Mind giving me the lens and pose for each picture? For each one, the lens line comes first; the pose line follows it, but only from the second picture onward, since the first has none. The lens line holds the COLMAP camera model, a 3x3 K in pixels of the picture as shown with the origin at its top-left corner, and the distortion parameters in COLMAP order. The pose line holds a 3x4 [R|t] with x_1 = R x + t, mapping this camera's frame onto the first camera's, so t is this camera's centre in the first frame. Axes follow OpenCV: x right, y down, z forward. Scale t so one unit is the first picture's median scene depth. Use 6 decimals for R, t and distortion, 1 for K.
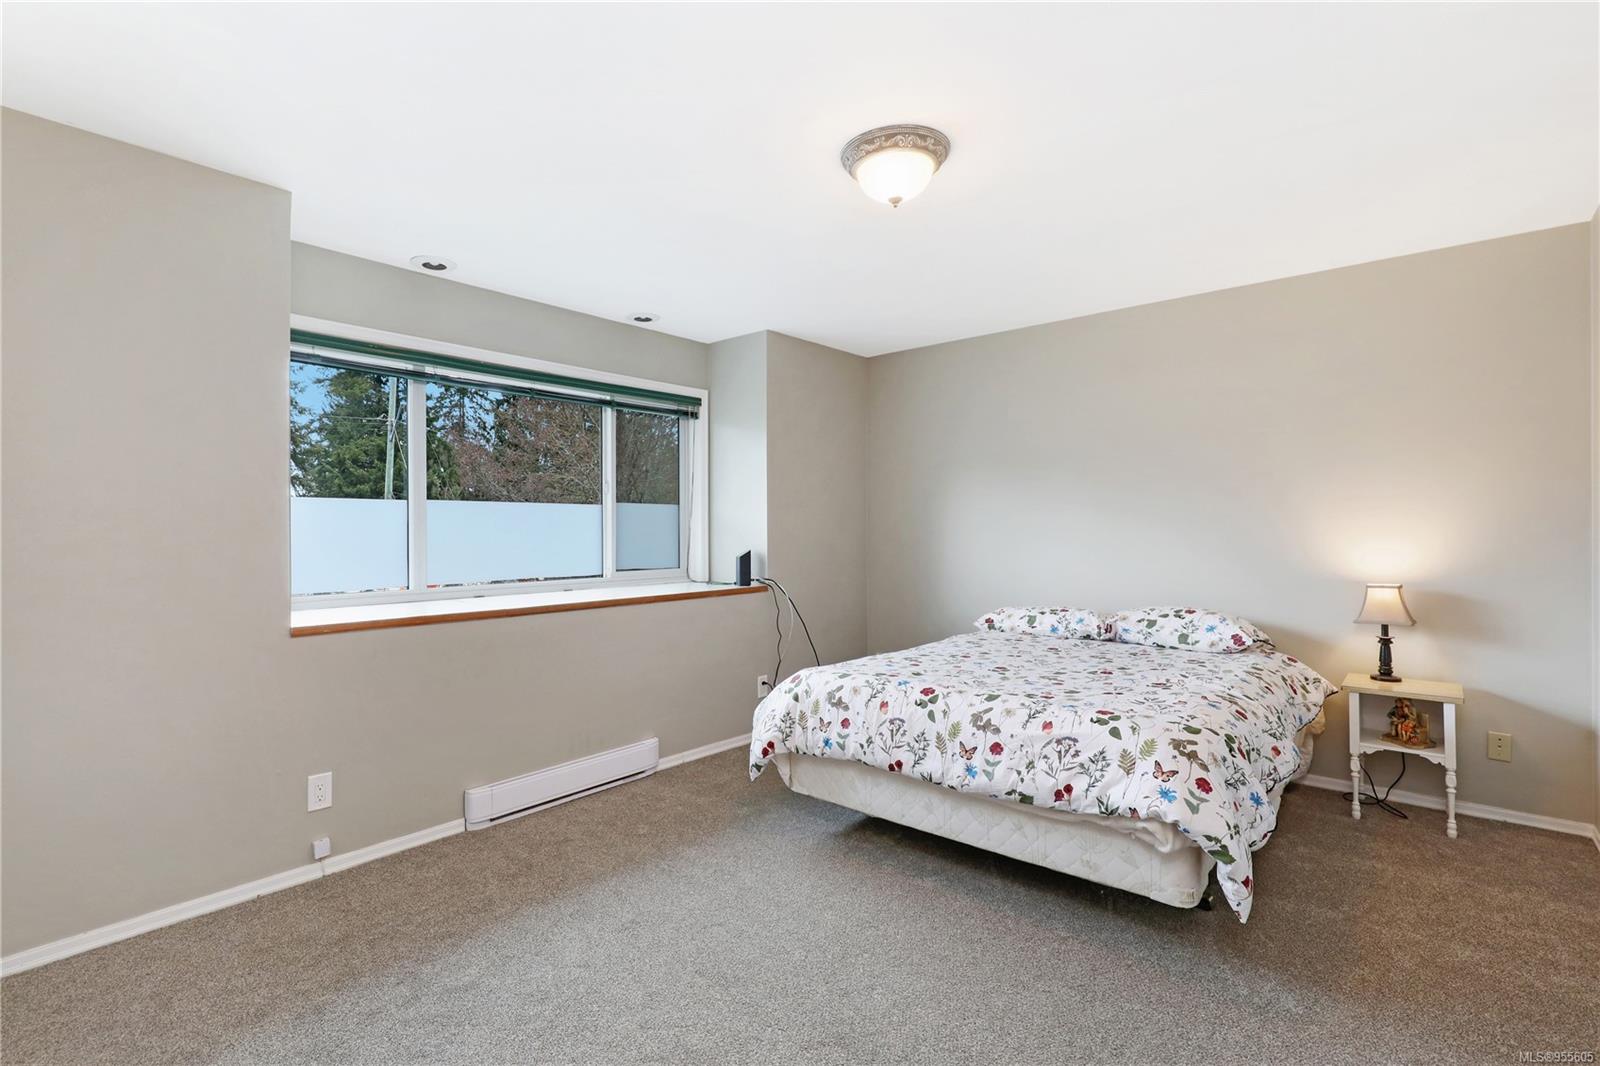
lens RADIAL K [[743.4, 0, 791.2], [0, 743.4, 532.5], [0, 0, 1]] dist [0.000982, 0.000096]
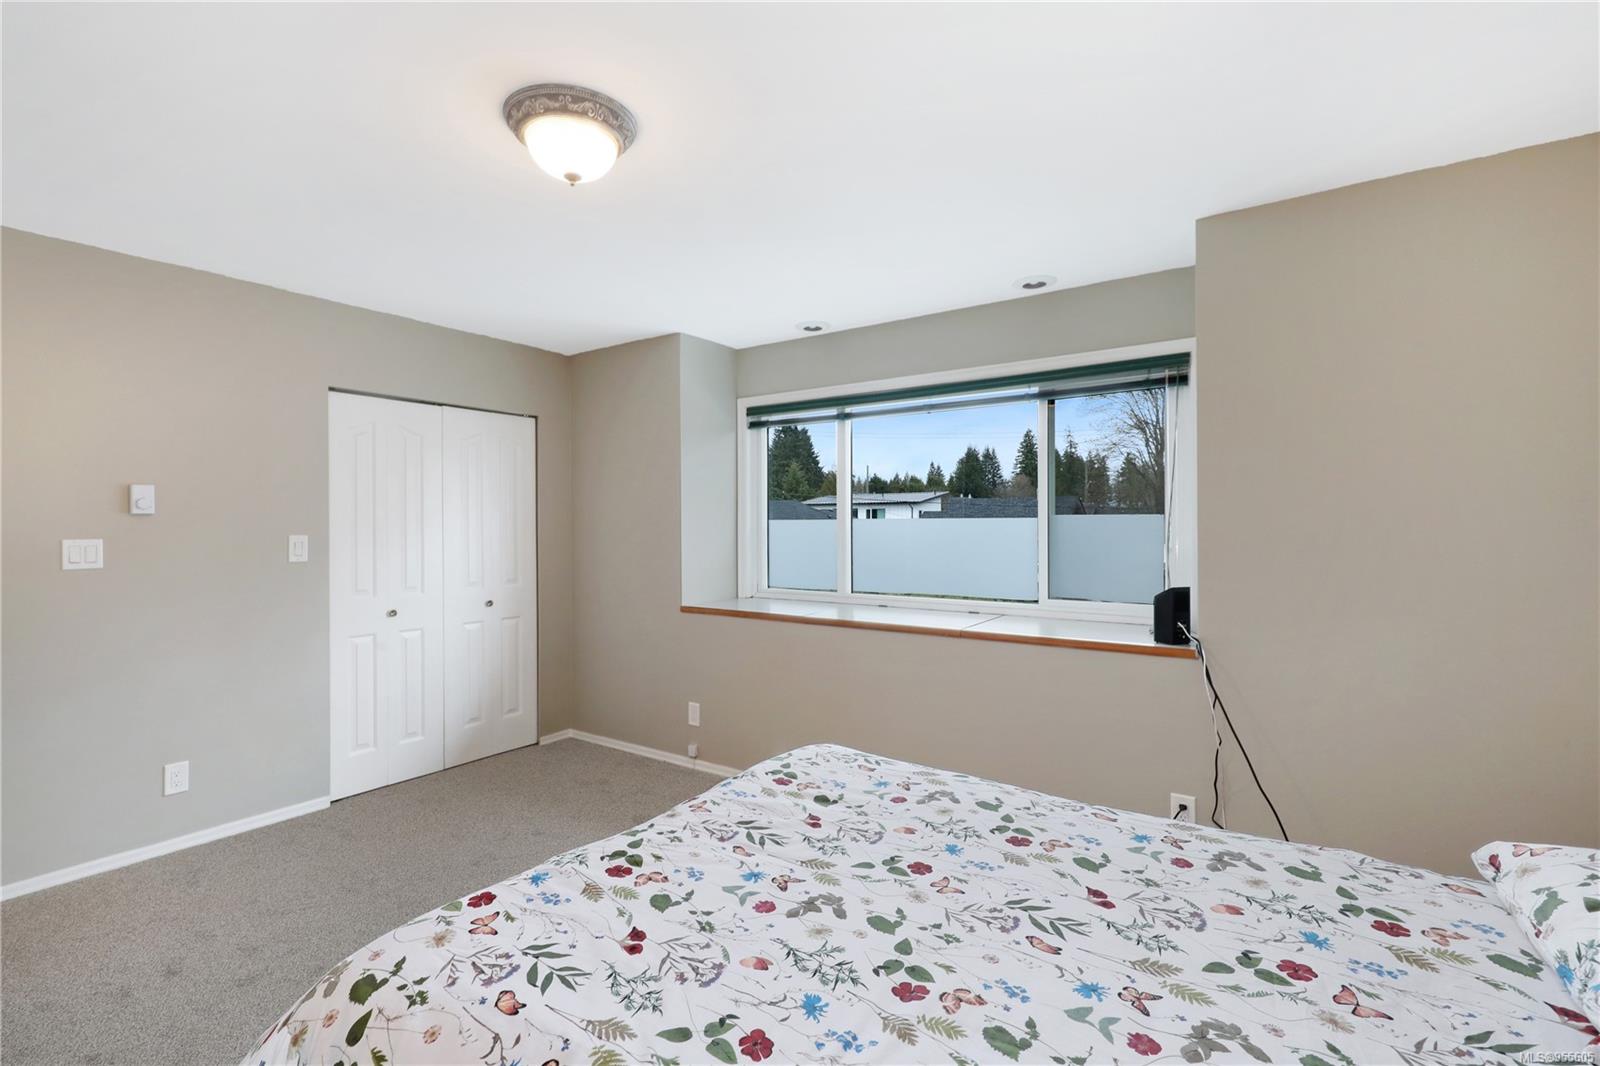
lens RADIAL K [[743.4, 0, 791.2], [0, 743.4, 532.5], [0, 0, 1]] dist [0.000982, 0.000096]
pose [[0.099086, -0.003763, -0.995072, 0.566635], [-0.014319, 0.999884, -0.005207, -0.013173], [0.994976, 0.014765, 0.099021, 0.661236]]
